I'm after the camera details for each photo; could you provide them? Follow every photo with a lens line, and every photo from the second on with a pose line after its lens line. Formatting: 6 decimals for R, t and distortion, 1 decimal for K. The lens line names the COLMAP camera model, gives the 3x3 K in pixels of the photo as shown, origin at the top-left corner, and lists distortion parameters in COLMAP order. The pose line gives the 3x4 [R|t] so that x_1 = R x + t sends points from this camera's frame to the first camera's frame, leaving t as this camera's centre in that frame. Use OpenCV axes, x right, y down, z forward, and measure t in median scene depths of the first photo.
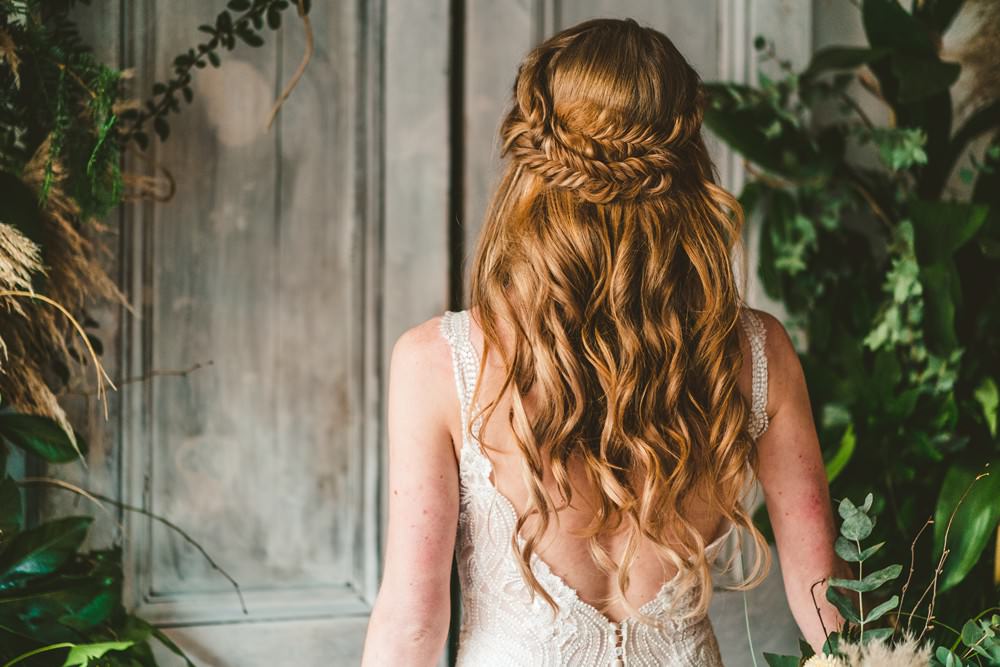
lens RADIAL K [[1638.9, 0, 500.0], [0, 1638.9, 333.5], [0, 0, 1]] dist [-0.016918, -0.019965]
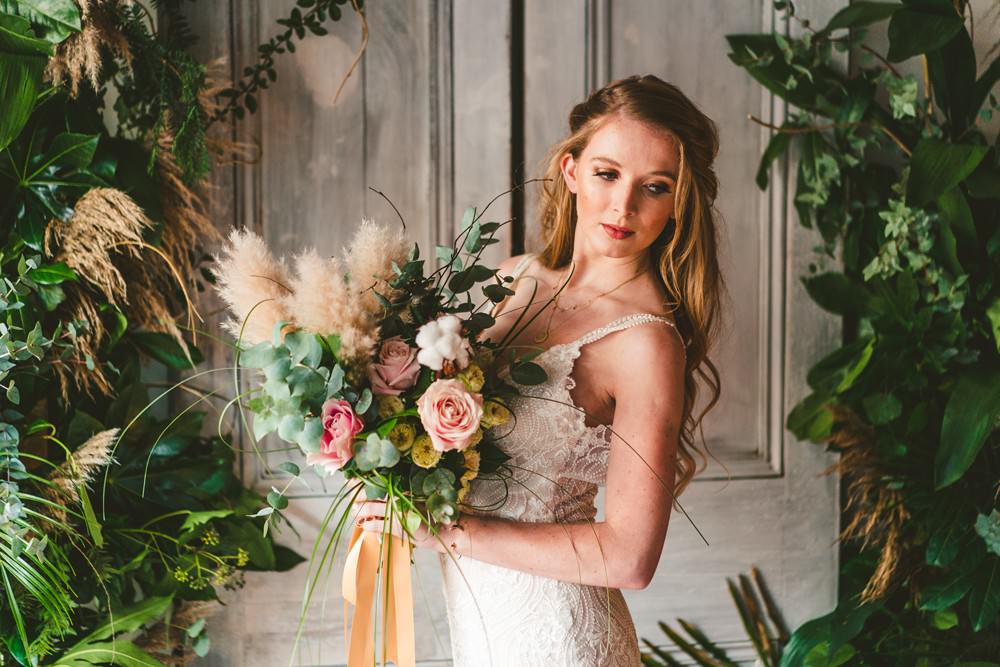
lens RADIAL K [[1616.0, 0, 500.0], [0, 1616.0, 333.5], [0, 0, 1]] dist [-0.045737, 0.022953]
pose [[0.981460, 0.013659, -0.191180, 0.191383], [0.005515, 0.995032, 0.099402, -0.065674], [0.191588, -0.098613, 0.976509, -0.151129]]
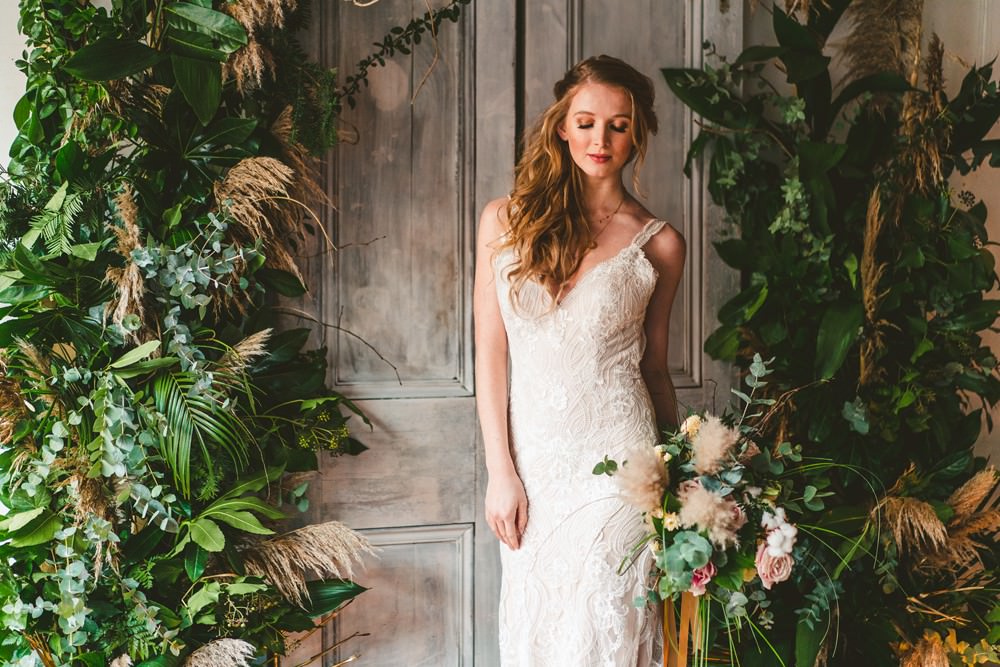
lens RADIAL K [[1616.0, 0, 500.0], [0, 1616.0, 333.5], [0, 0, 1]] dist [-0.045737, 0.022953]
pose [[0.999843, -0.003356, -0.017377, -0.019700], [0.003990, 0.999322, 0.036596, 0.050687], [0.017243, -0.036660, 0.999179, -0.633984]]
